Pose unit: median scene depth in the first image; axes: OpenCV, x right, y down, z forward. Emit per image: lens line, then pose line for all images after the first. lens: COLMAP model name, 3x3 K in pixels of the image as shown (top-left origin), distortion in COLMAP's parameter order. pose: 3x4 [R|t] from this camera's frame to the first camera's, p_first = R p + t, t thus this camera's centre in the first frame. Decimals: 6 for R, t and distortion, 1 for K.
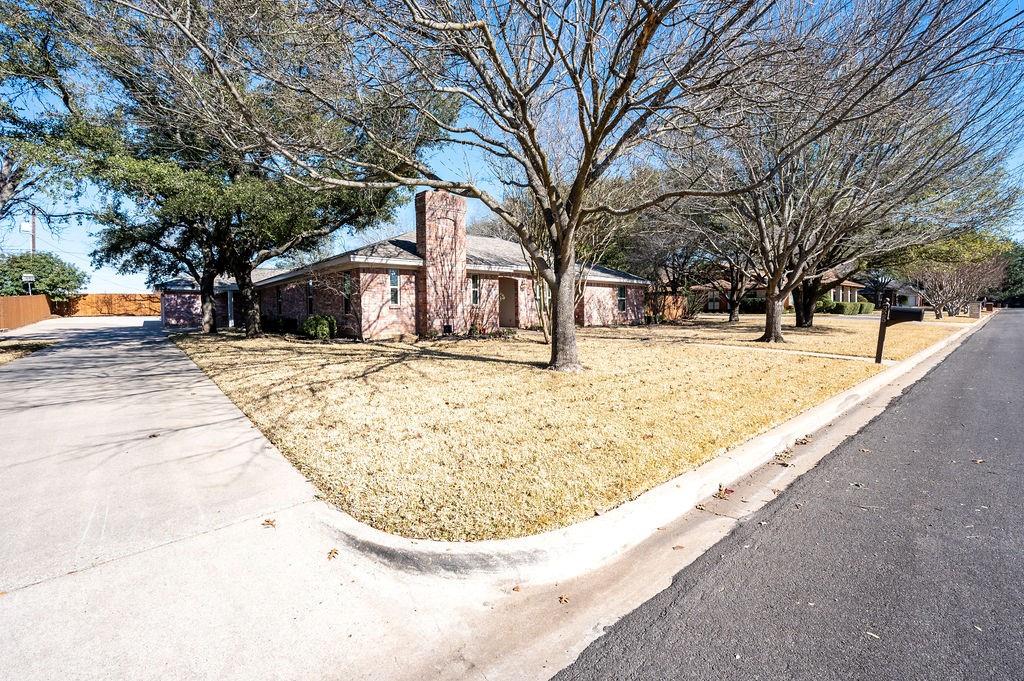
lens RADIAL K [[419.2, 0, 514.5], [0, 419.2, 324.4], [0, 0, 1]] dist [-0.000776, -0.000149]
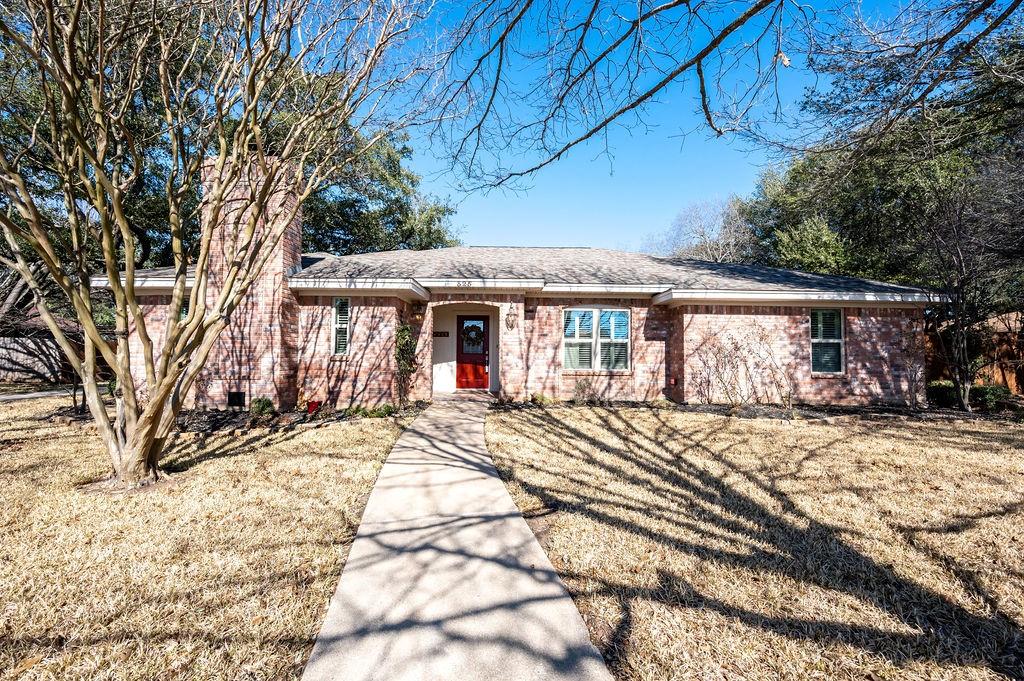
lens RADIAL K [[403.5, 0, 512.0], [0, 403.5, 340.5], [0, 0, 1]] dist [0.000303, -0.000049]
pose [[0.761929, -0.012376, -0.647542, 0.414462], [-0.034818, 0.997589, -0.060035, -0.042480], [0.646723, 0.068289, 0.759661, 0.761034]]
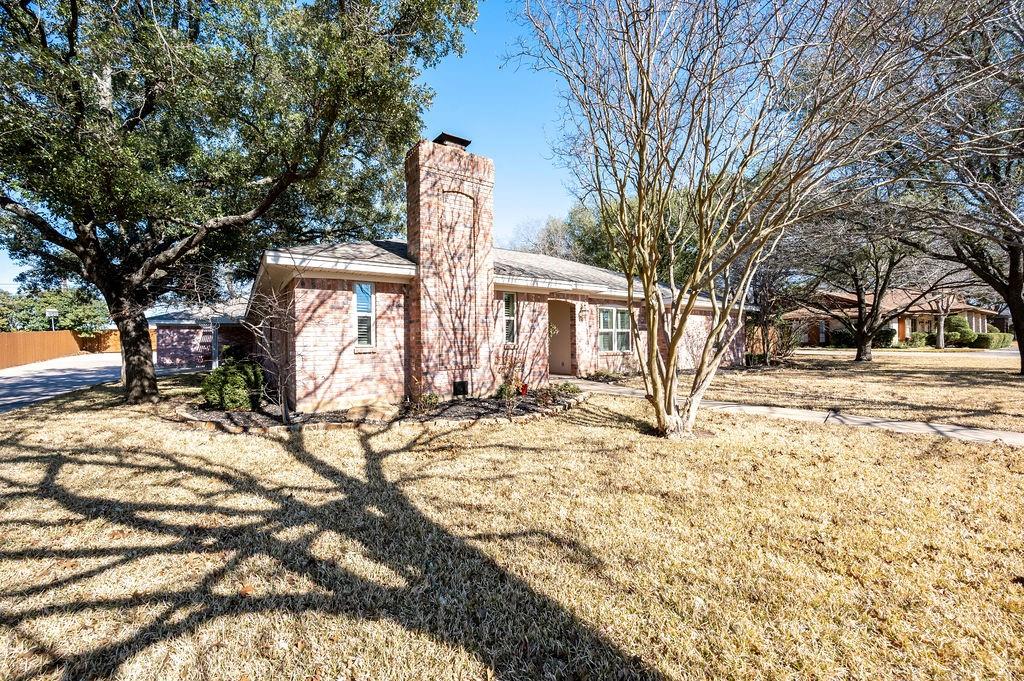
lens RADIAL K [[403.5, 0, 512.0], [0, 403.5, 340.5], [0, 0, 1]] dist [0.000303, -0.000049]
pose [[0.995037, -0.004626, -0.099396, -0.034618], [0.000952, 0.999316, -0.036975, -0.030672], [0.099499, 0.036697, 0.994361, 0.428728]]
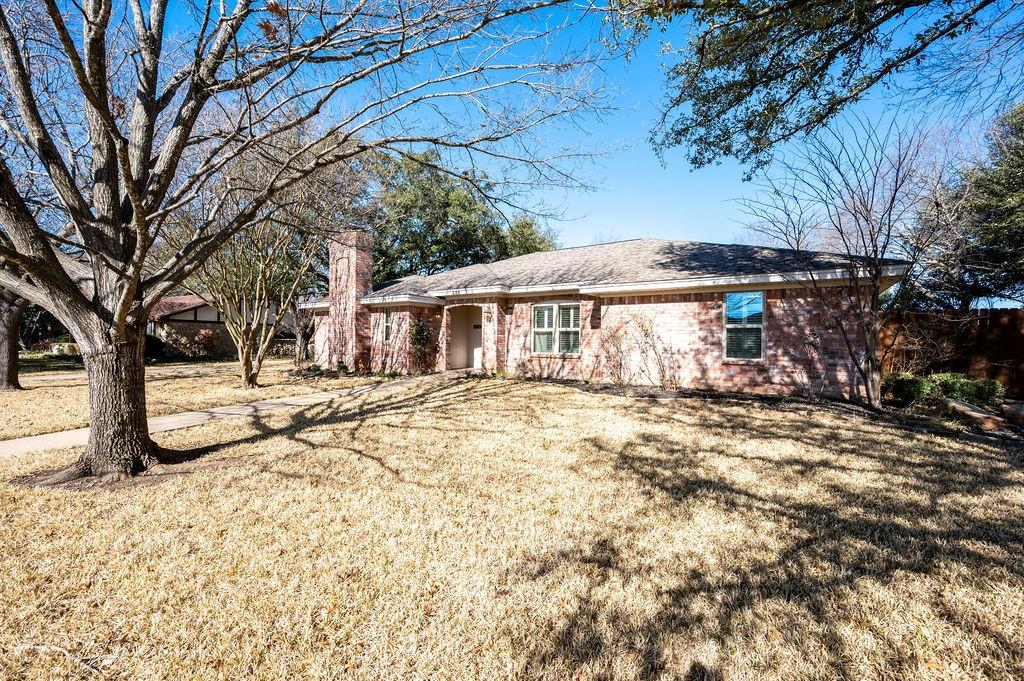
lens RADIAL K [[403.5, 0, 512.0], [0, 403.5, 340.5], [0, 0, 1]] dist [0.000303, -0.000049]
pose [[0.276397, 0.004599, -0.961033, 0.833349], [-0.042567, 0.999066, -0.007462, -0.054658], [0.960100, 0.042971, 0.276334, 1.035150]]
